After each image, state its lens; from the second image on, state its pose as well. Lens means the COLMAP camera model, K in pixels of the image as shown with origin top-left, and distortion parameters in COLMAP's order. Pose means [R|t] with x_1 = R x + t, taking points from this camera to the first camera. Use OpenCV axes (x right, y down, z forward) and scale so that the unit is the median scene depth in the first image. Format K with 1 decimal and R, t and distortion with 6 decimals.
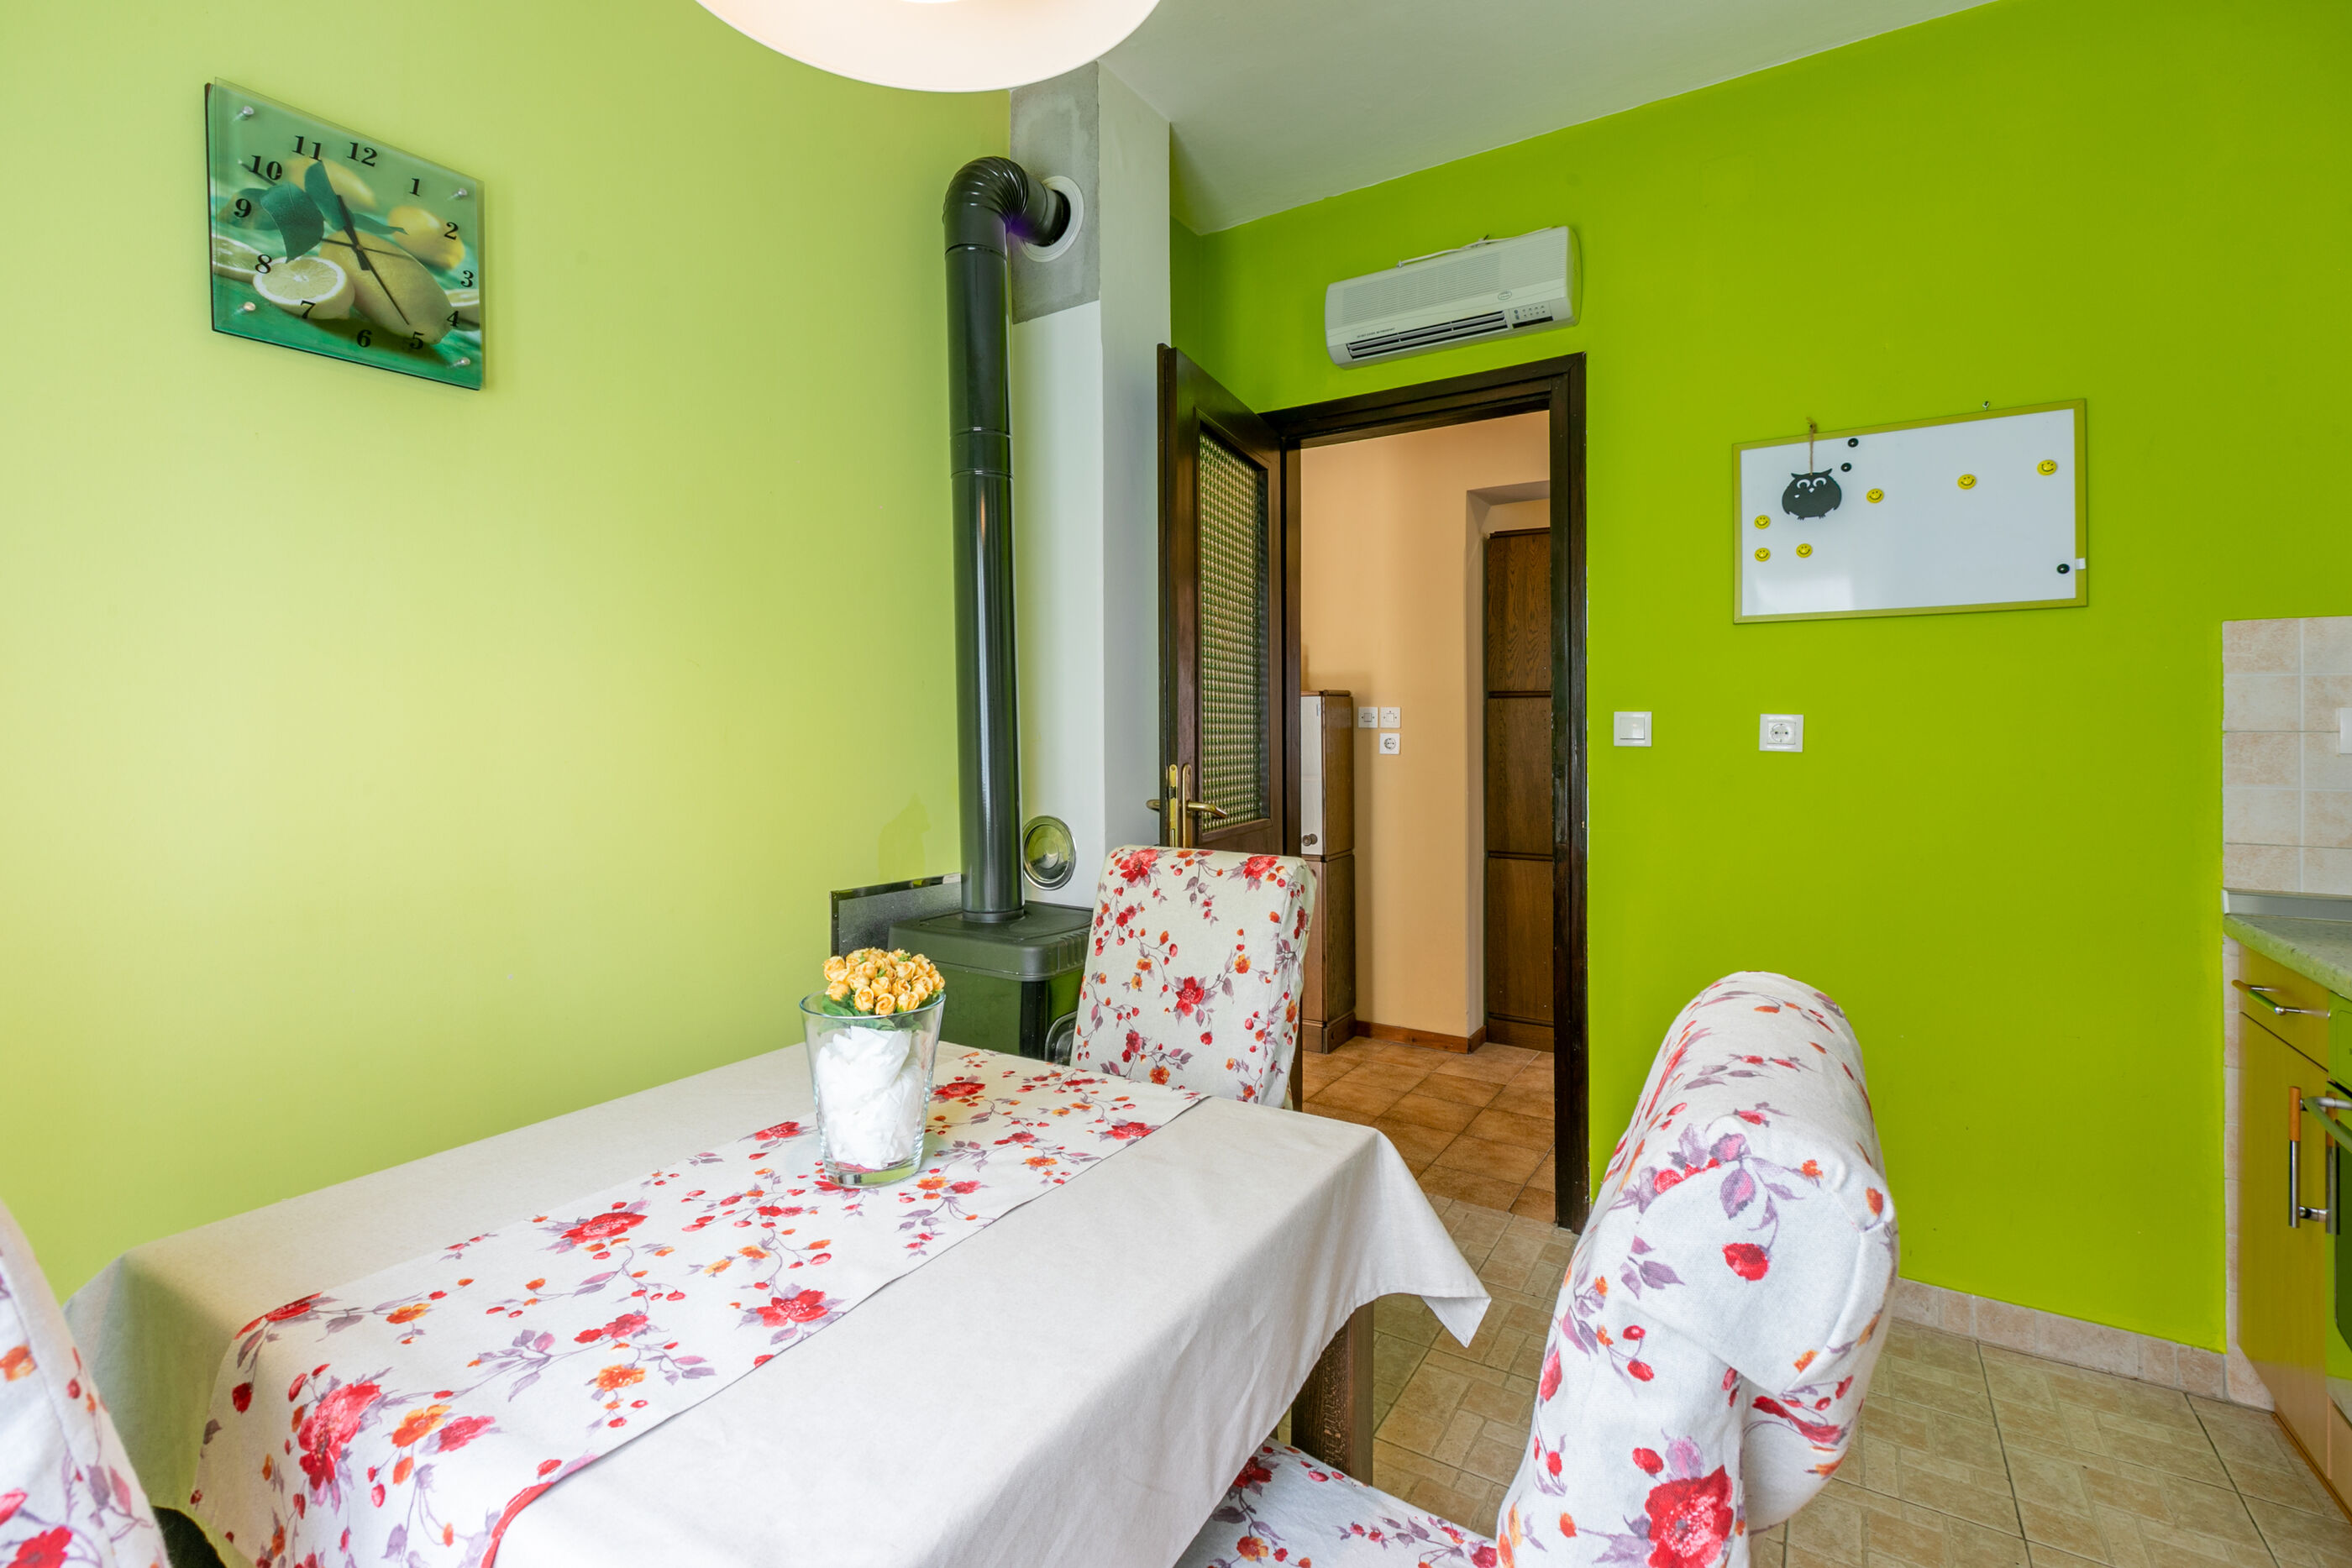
lens RADIAL K [[1060.2, 0, 1157.3], [0, 1060.2, 732.6], [0, 0, 1]] dist [0.003087, -0.001225]
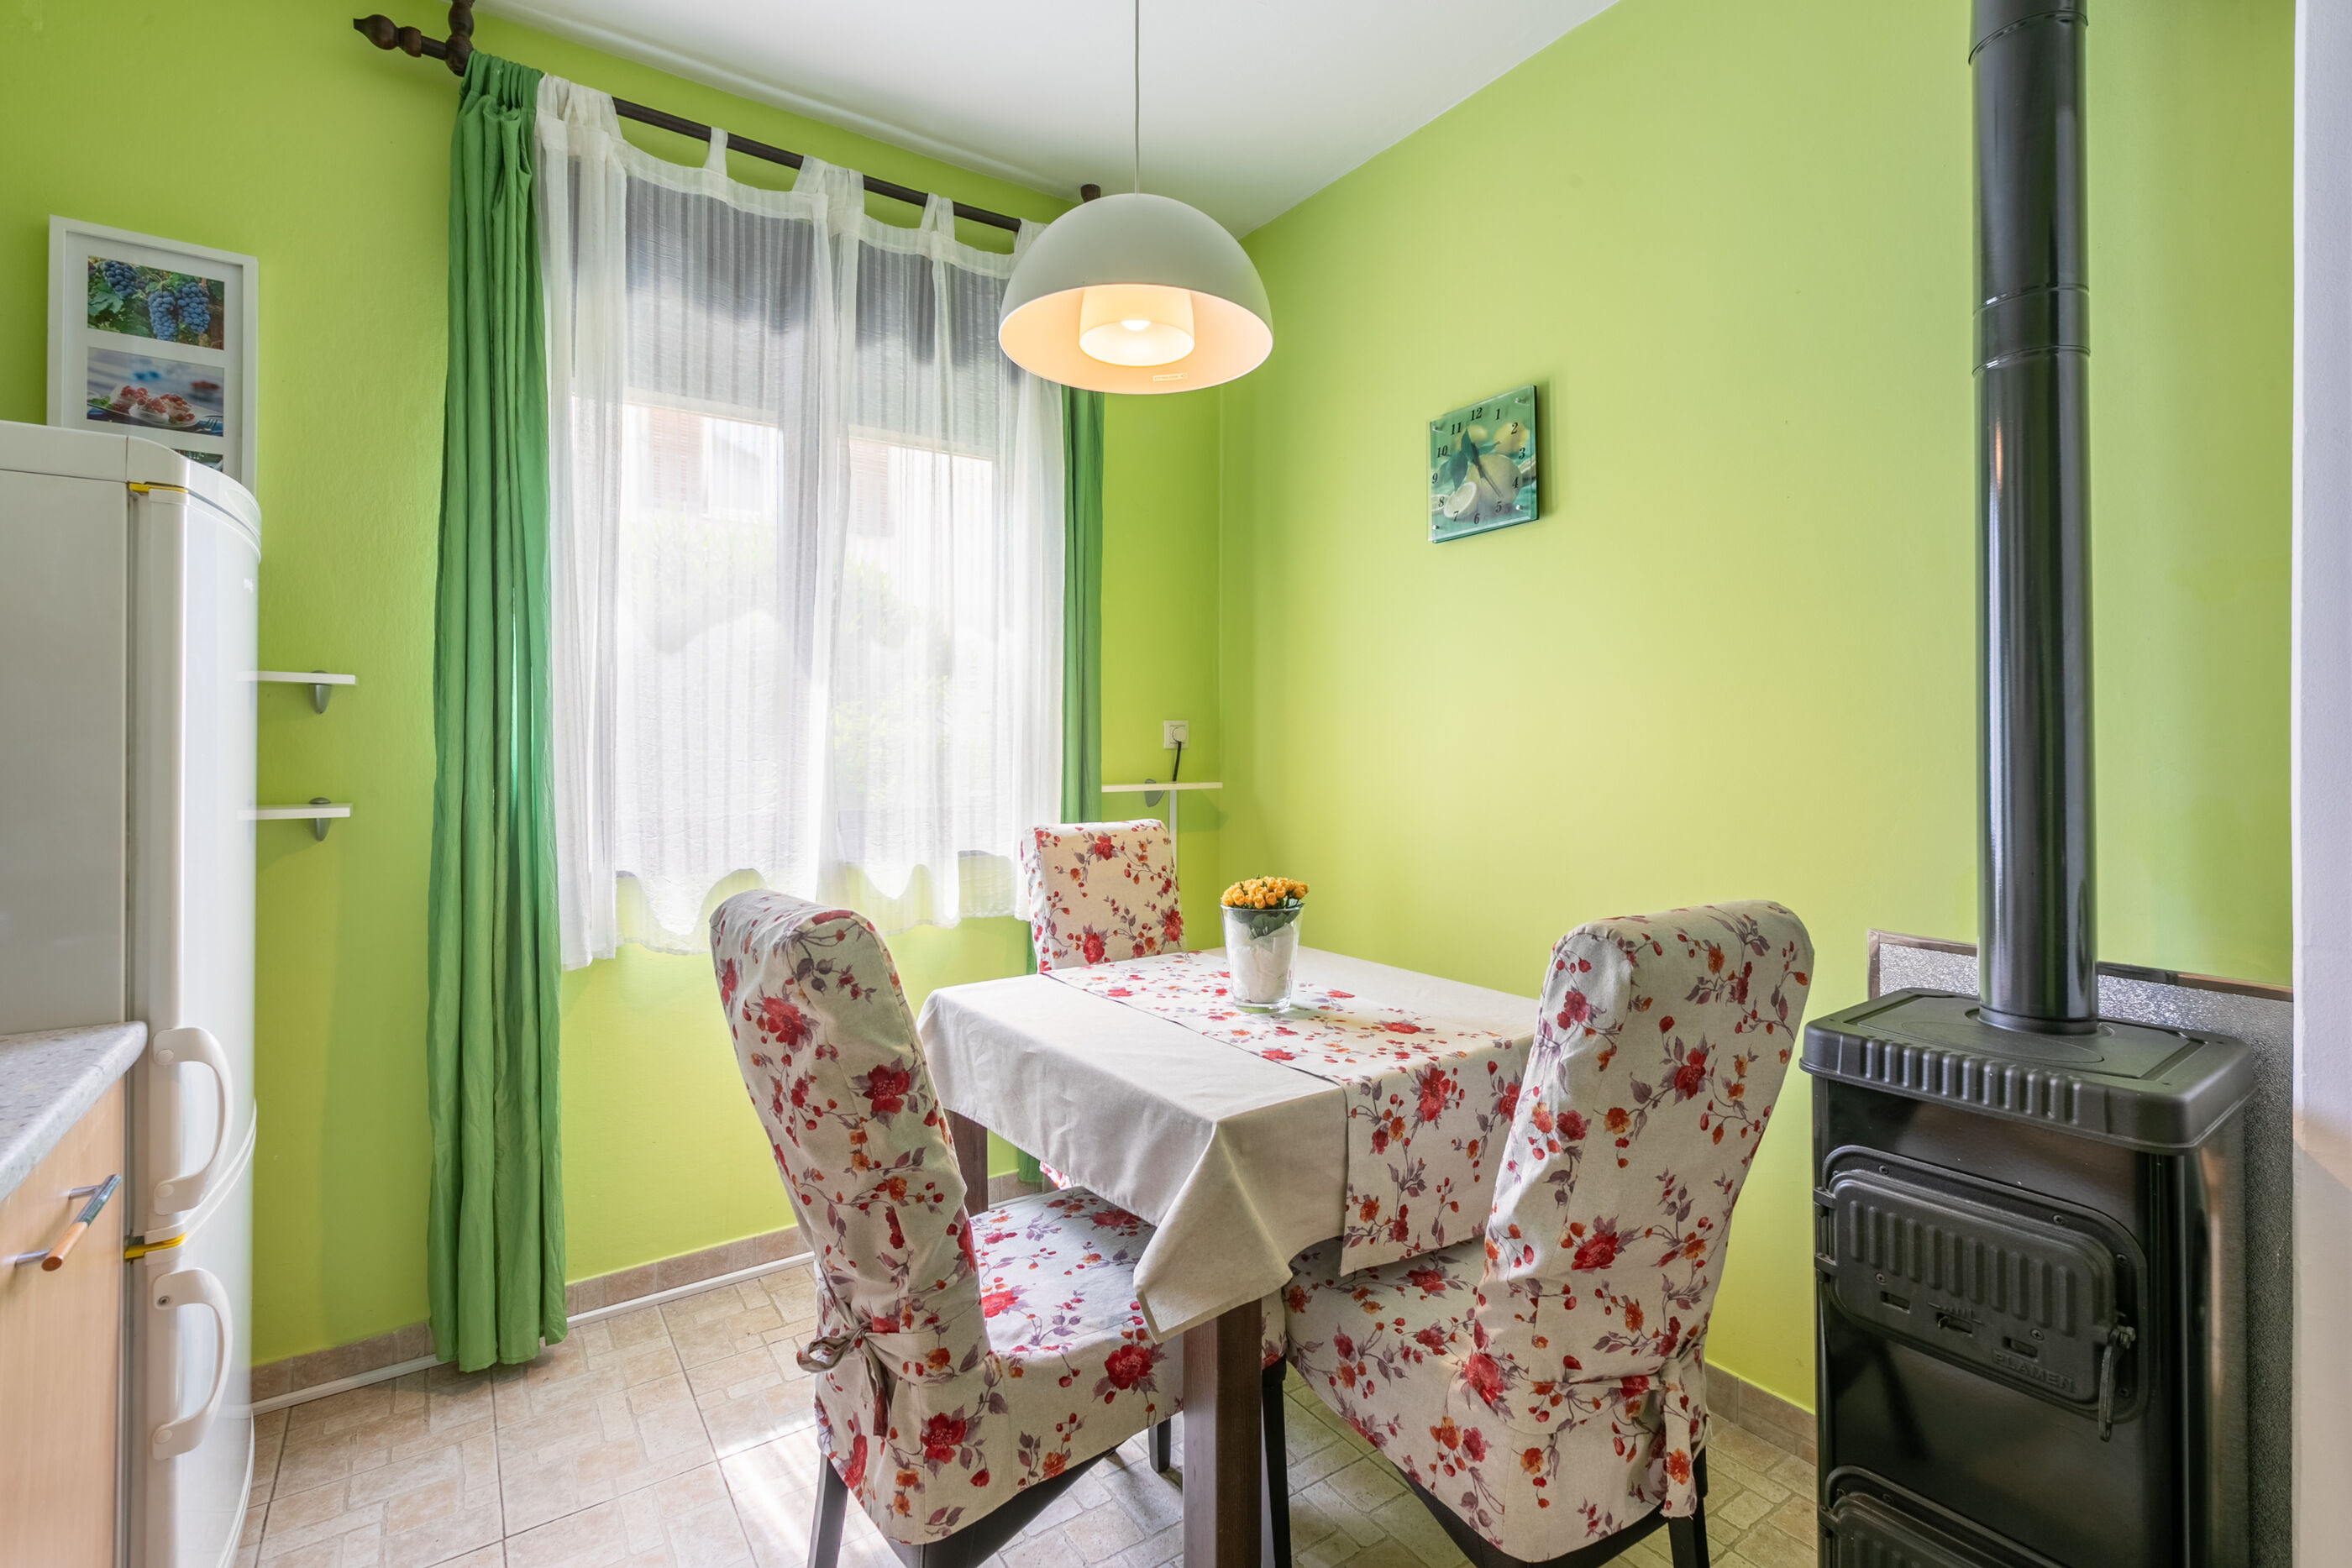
lens RADIAL K [[1060.2, 0, 1158.9], [0, 1060.2, 742.1], [0, 0, 1]] dist [0.003087, -0.001225]
pose [[-0.377632, -0.003593, -0.925949, 1.009452], [-0.003149, 0.999992, -0.002596, 0.000600], [0.925951, 0.001935, -0.377640, 1.125219]]
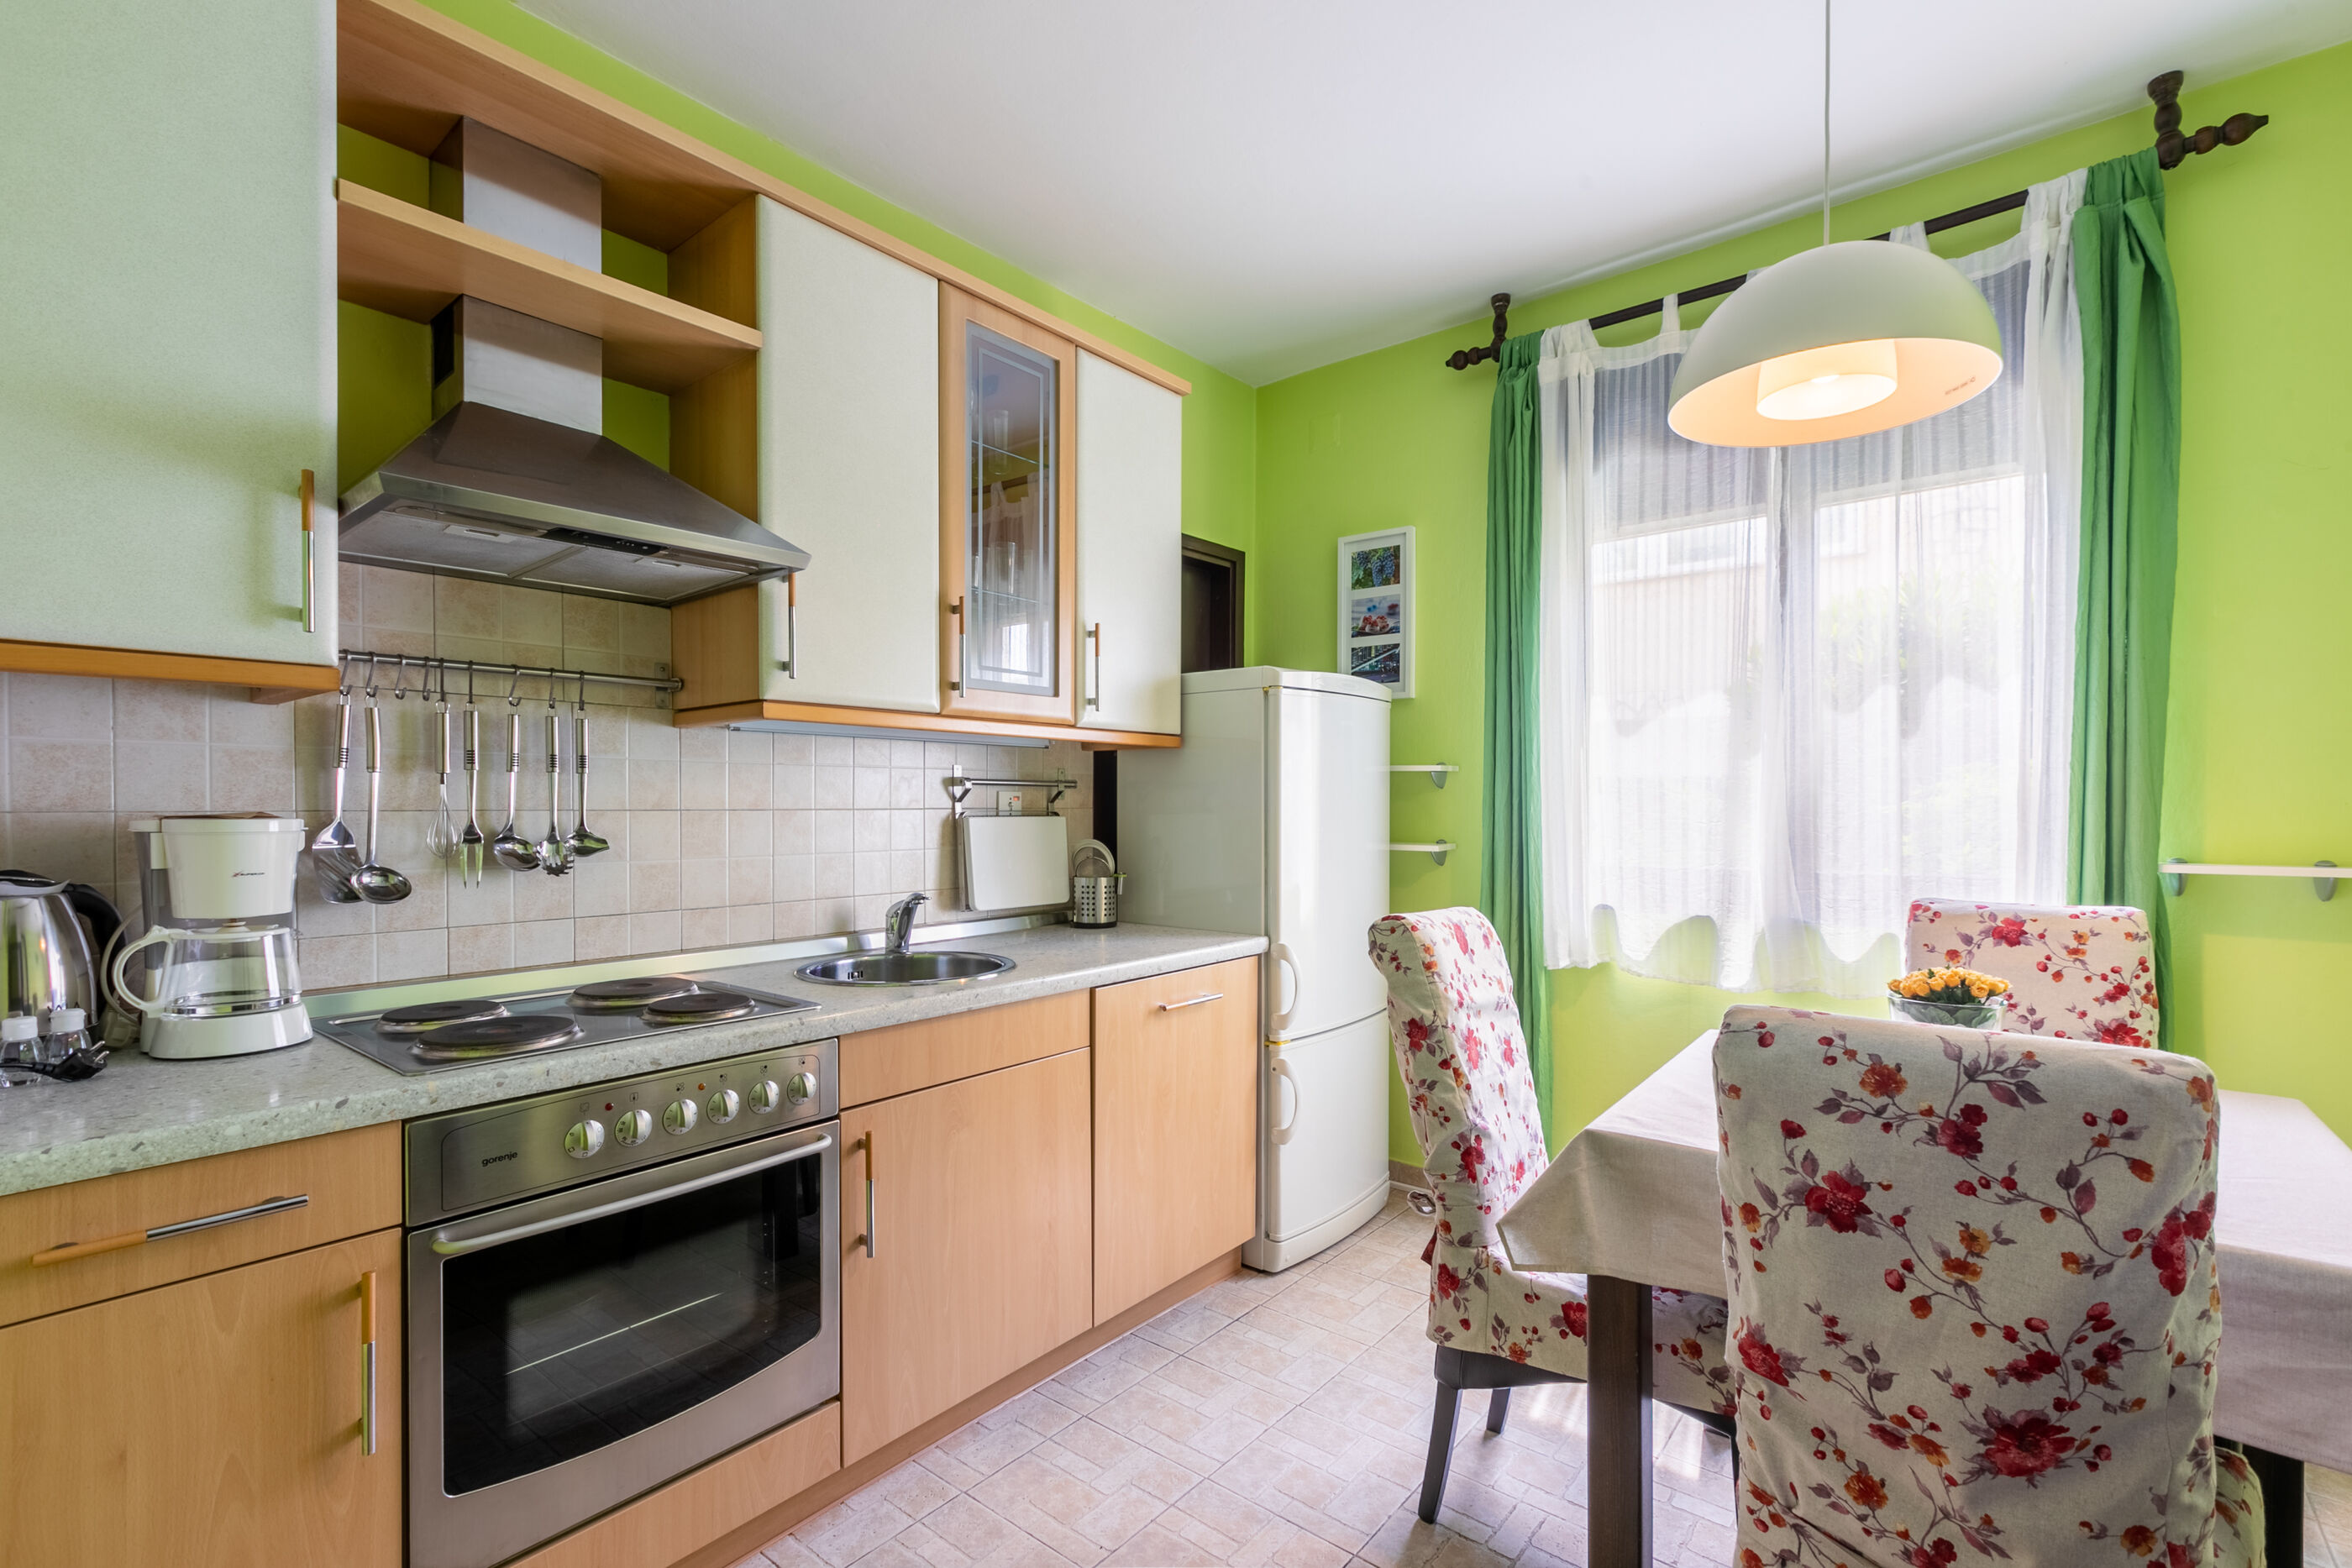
lens RADIAL K [[1060.2, 0, 1169.3], [0, 1060.2, 817.7], [0, 0, 1]] dist [0.003087, -0.001225]
pose [[-0.993553, -0.002617, 0.113341, 0.460217], [-0.000726, 0.999860, 0.016724, -0.012101], [-0.113369, 0.016534, -0.993415, 1.931564]]
